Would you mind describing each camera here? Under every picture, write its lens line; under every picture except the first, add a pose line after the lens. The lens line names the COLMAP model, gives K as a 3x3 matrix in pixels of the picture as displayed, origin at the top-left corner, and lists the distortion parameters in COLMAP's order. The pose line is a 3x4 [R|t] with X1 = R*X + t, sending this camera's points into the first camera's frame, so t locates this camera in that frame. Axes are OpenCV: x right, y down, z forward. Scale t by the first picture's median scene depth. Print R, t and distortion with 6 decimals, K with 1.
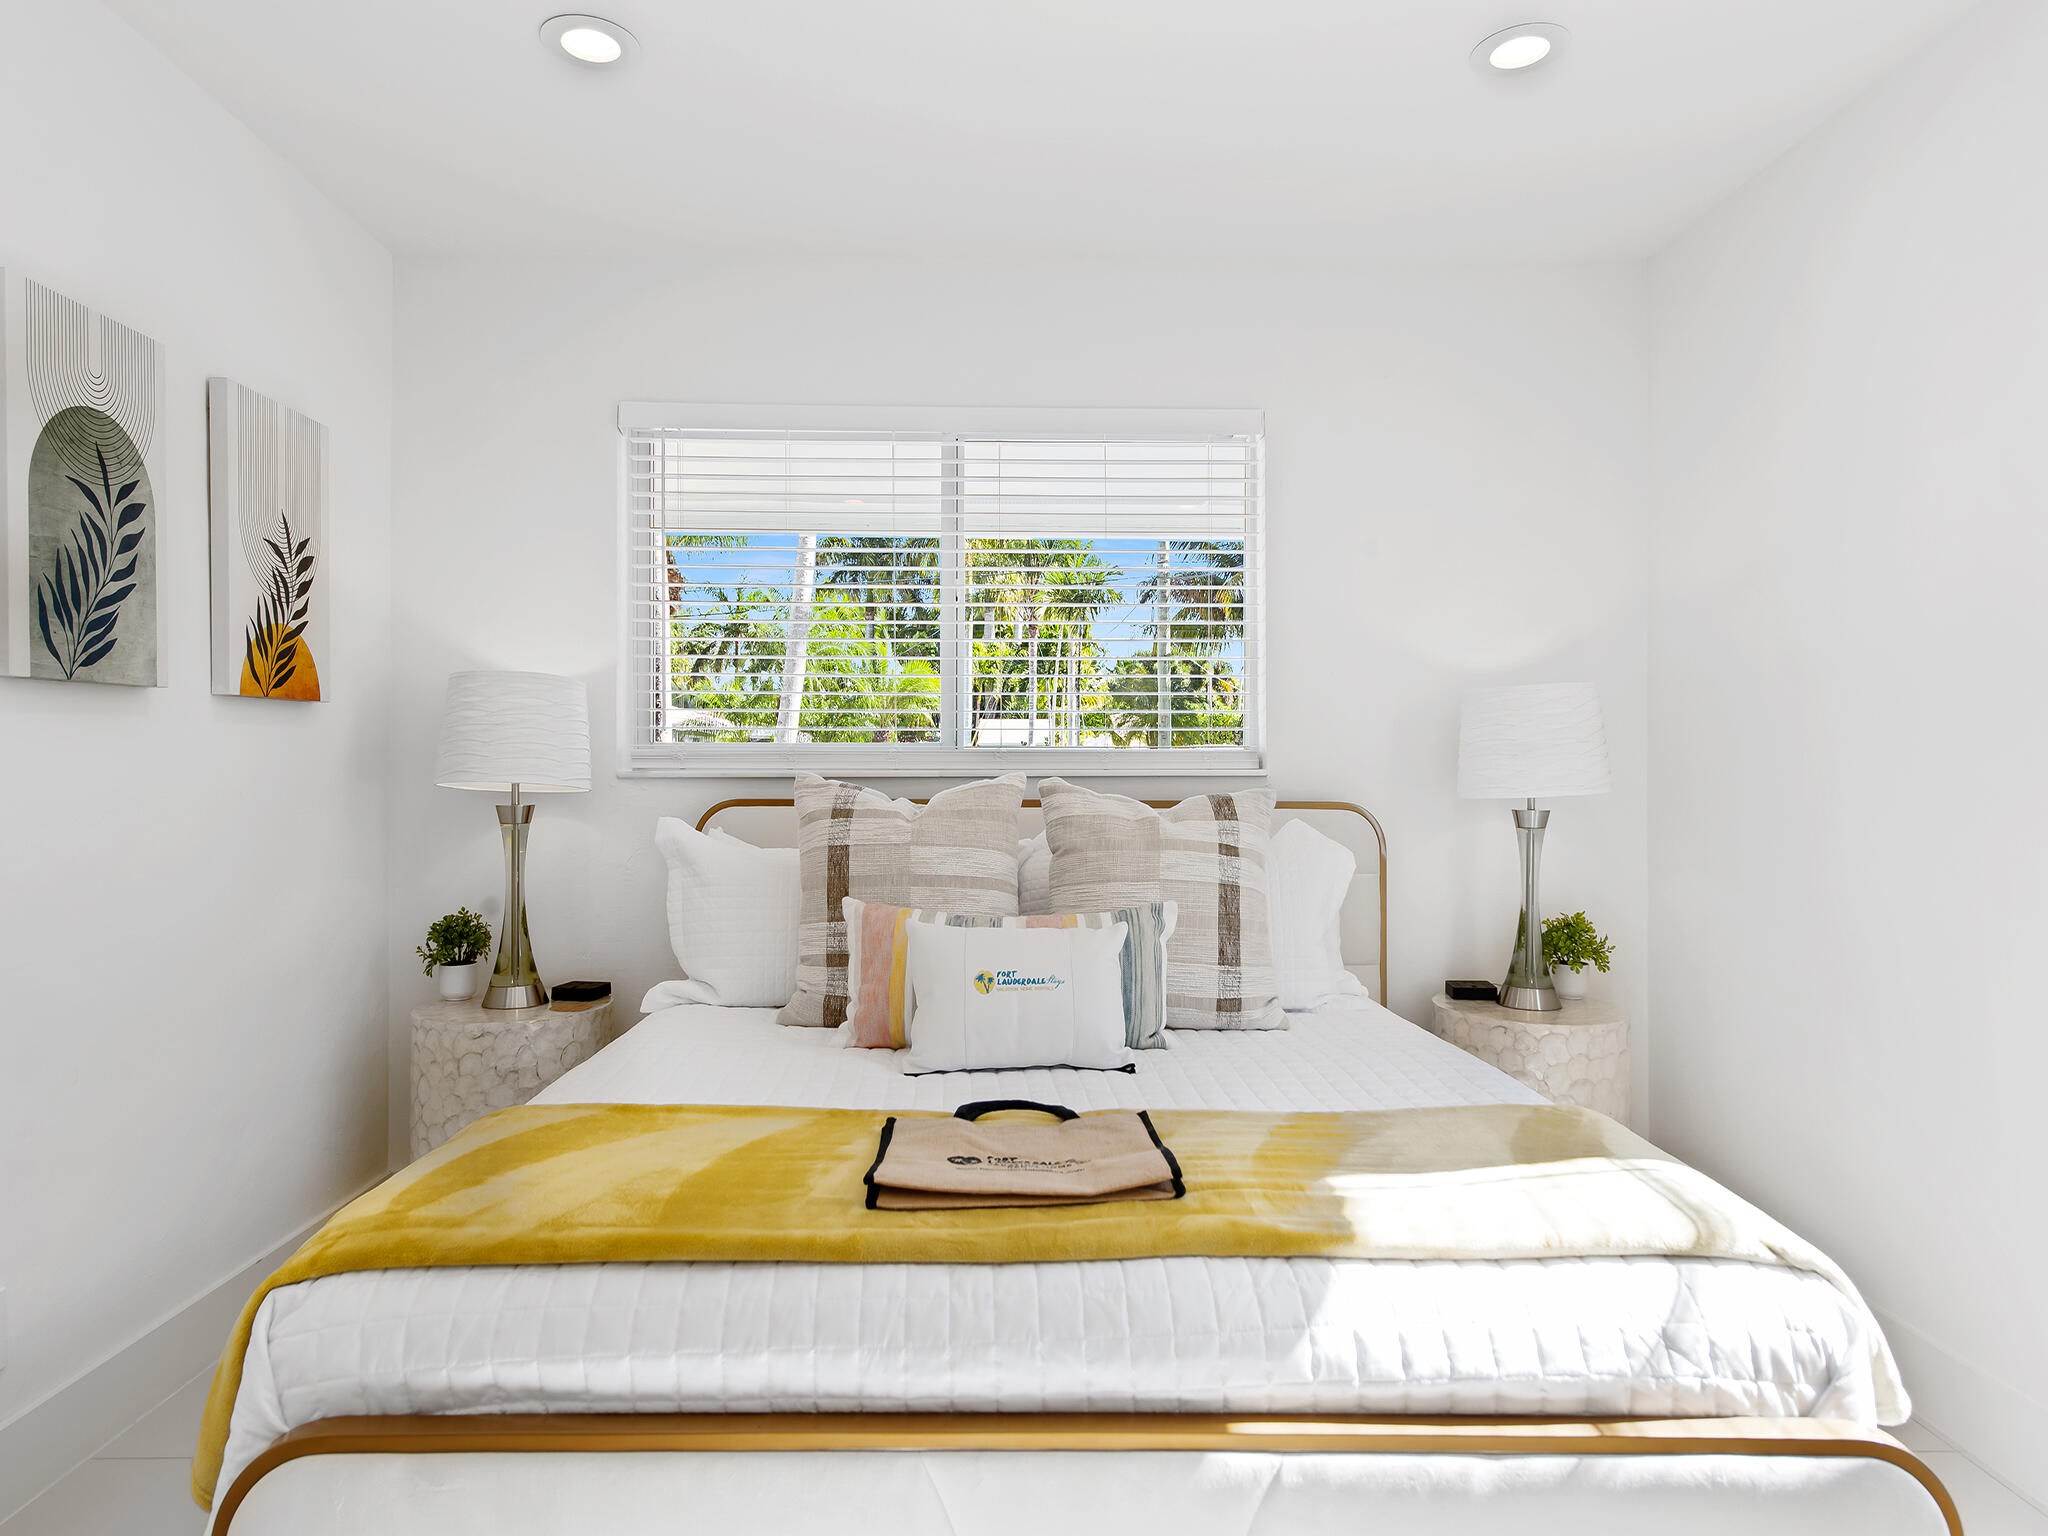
lens RADIAL K [[1274.5, 0, 1024.0], [0, 1274.5, 768.0], [0, 0, 1]] dist [0.022965, -0.003443]
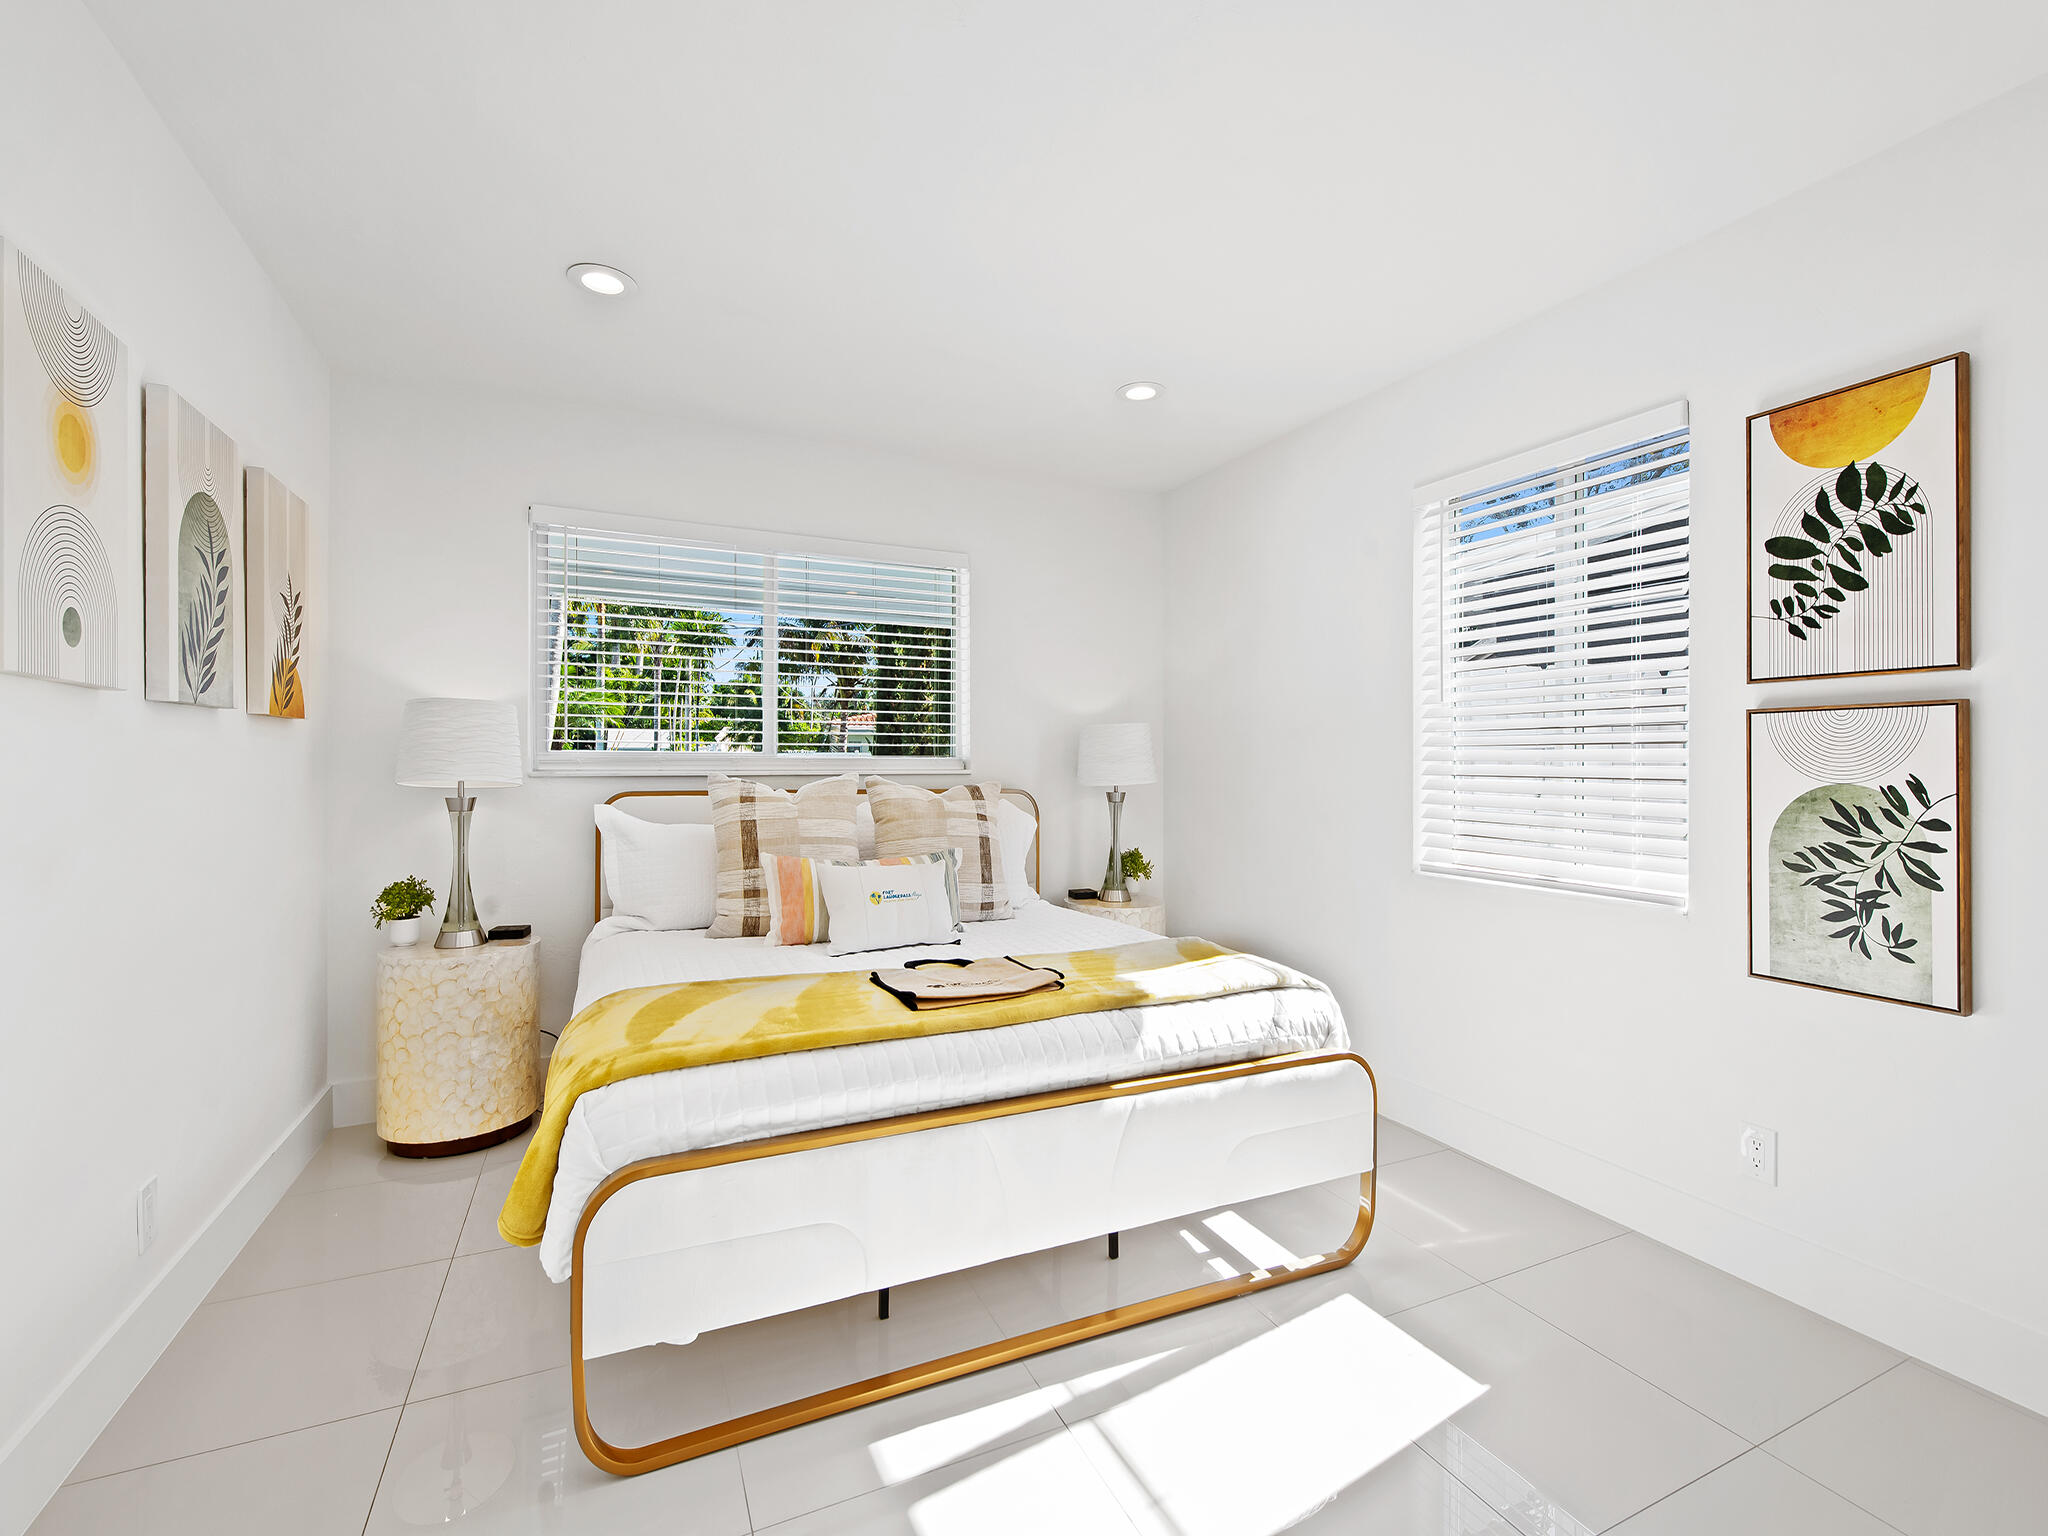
lens RADIAL K [[920.1, 0, 1024.0], [0, 920.1, 768.0], [0, 0, 1]] dist [0.015305, -0.000060]
pose [[0.911675, -0.000803, 0.410911, -0.308955], [0.000330, 0.999999, 0.001222, -0.003774], [-0.410912, -0.000979, 0.911674, -0.162405]]
